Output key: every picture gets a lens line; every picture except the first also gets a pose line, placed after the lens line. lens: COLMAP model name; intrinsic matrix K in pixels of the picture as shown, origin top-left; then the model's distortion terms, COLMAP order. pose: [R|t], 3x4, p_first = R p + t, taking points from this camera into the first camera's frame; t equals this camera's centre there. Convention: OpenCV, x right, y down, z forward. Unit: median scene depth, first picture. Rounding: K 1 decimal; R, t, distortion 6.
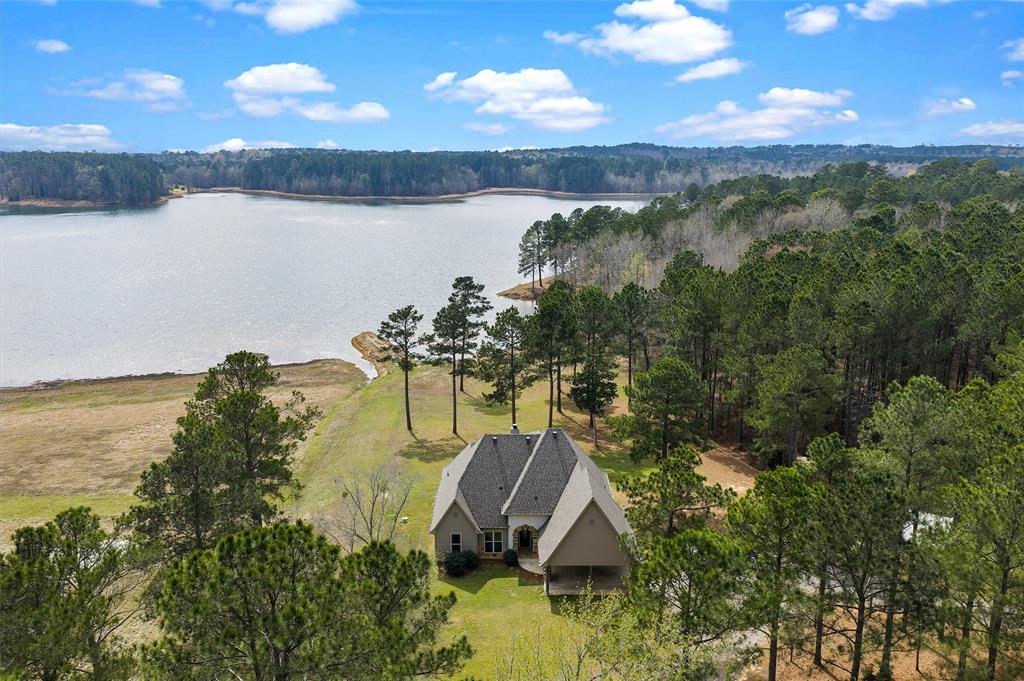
lens RADIAL K [[831.2, 0, 512.0], [0, 831.2, 340.5], [0, 0, 1]] dist [-0.003810, -0.002098]
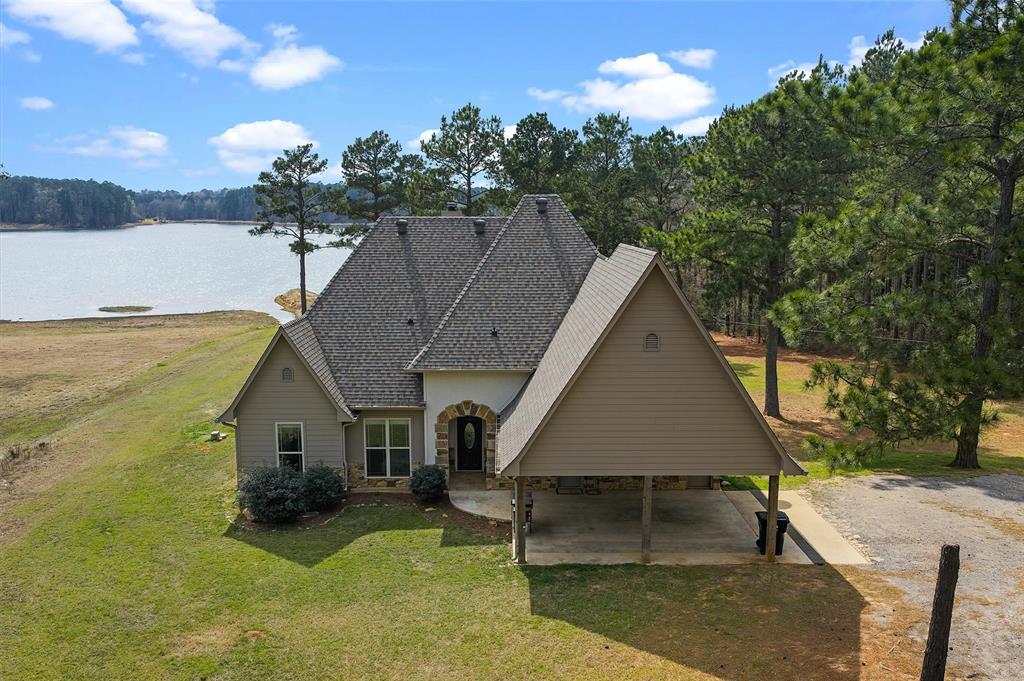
lens RADIAL K [[831.2, 0, 512.0], [0, 831.2, 340.5], [0, 0, 1]] dist [-0.003810, -0.002098]
pose [[0.999918, -0.002637, 0.012512, 0.017538], [0.003416, 0.998031, -0.062637, 0.117498], [-0.012322, 0.062675, 0.997958, 0.326706]]
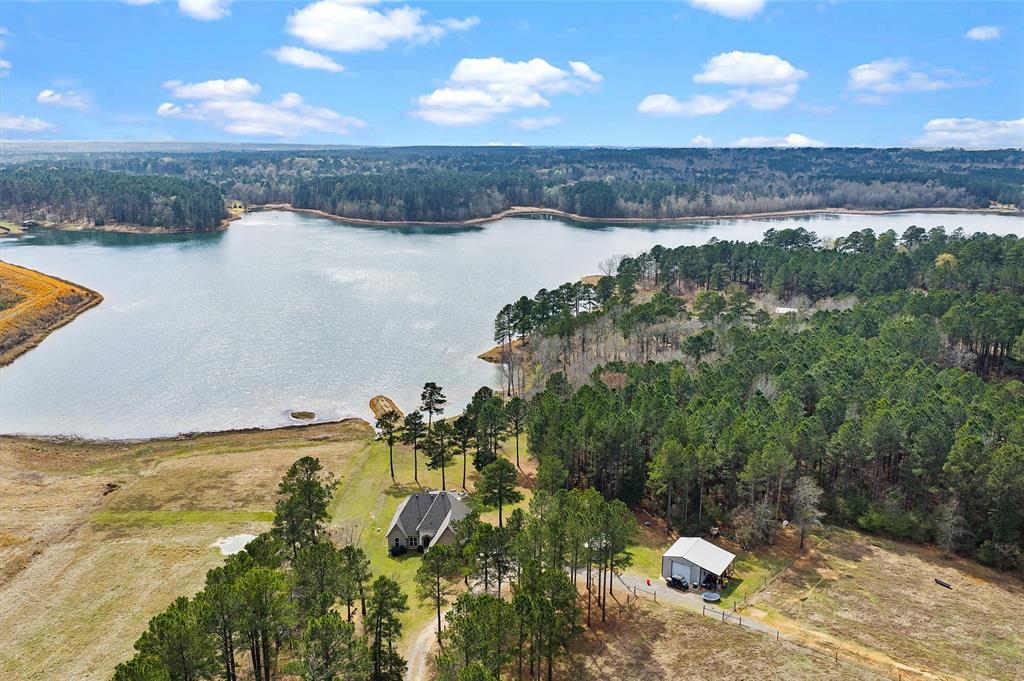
lens RADIAL K [[831.2, 0, 512.0], [0, 831.2, 340.5], [0, 0, 1]] dist [-0.003810, -0.002098]
pose [[0.998615, 0.016406, -0.049997, 0.195318], [-0.015439, 0.999687, 0.019661, -0.200144], [0.050304, -0.018862, 0.998556, -0.700242]]
